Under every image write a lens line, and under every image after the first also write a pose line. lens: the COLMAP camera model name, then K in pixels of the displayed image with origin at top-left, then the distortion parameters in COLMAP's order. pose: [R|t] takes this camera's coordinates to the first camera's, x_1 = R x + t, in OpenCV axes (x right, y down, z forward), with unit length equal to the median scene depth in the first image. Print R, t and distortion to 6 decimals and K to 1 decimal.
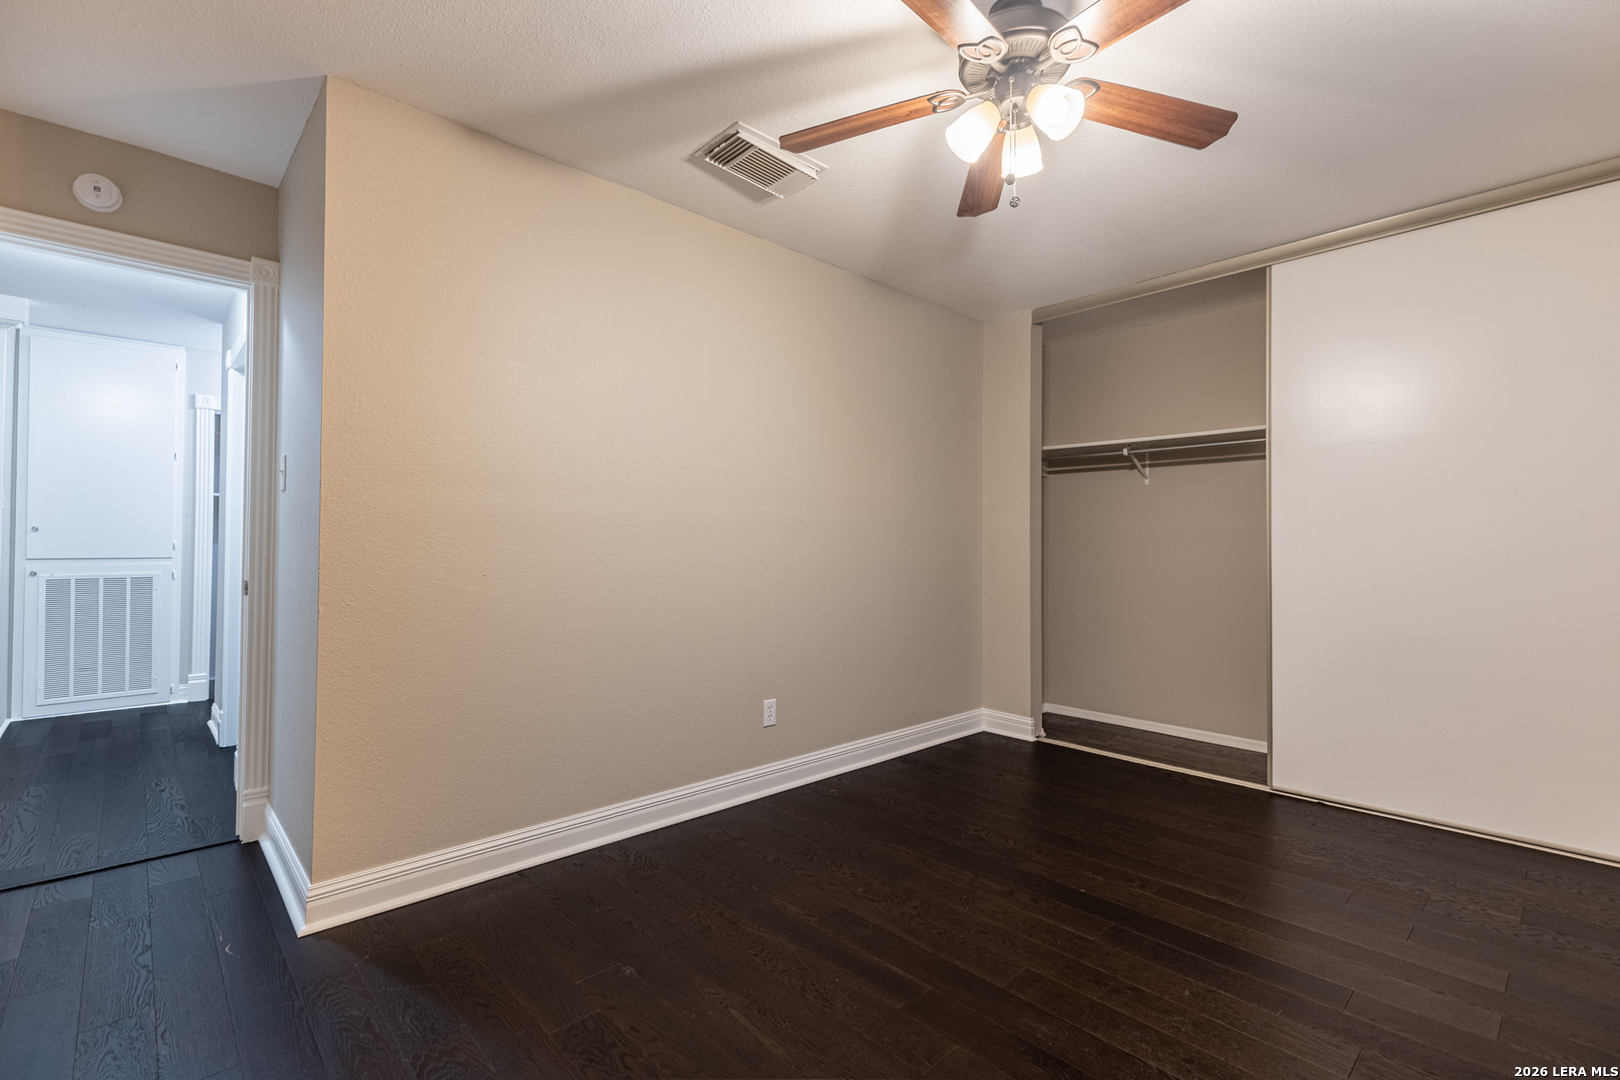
lens RADIAL K [[727.0, 0, 814.4], [0, 727.0, 542.9], [0, 0, 1]] dist [0.005321, -0.000970]
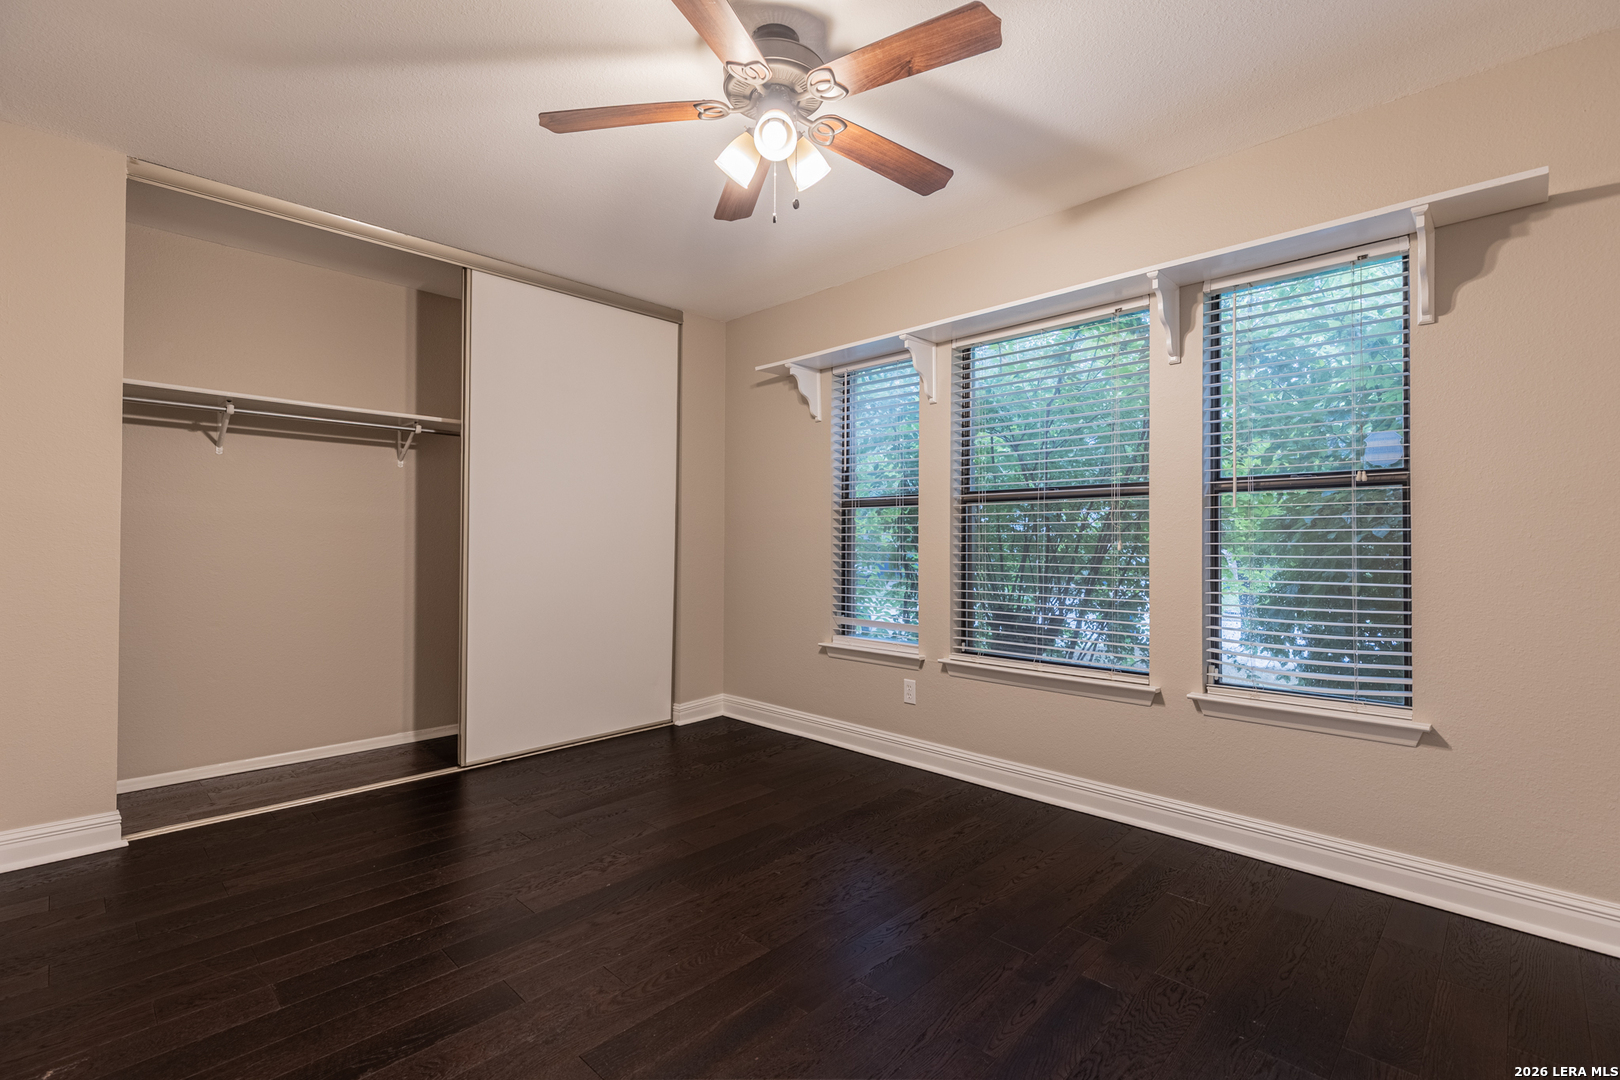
lens RADIAL K [[727.0, 0, 814.4], [0, 727.0, 538.2], [0, 0, 1]] dist [0.005321, -0.000970]
pose [[-0.049478, 0.002343, 0.998772, -0.469836], [-0.009369, 0.999952, -0.002810, 0.005995], [-0.998731, -0.009496, -0.049454, 0.575942]]
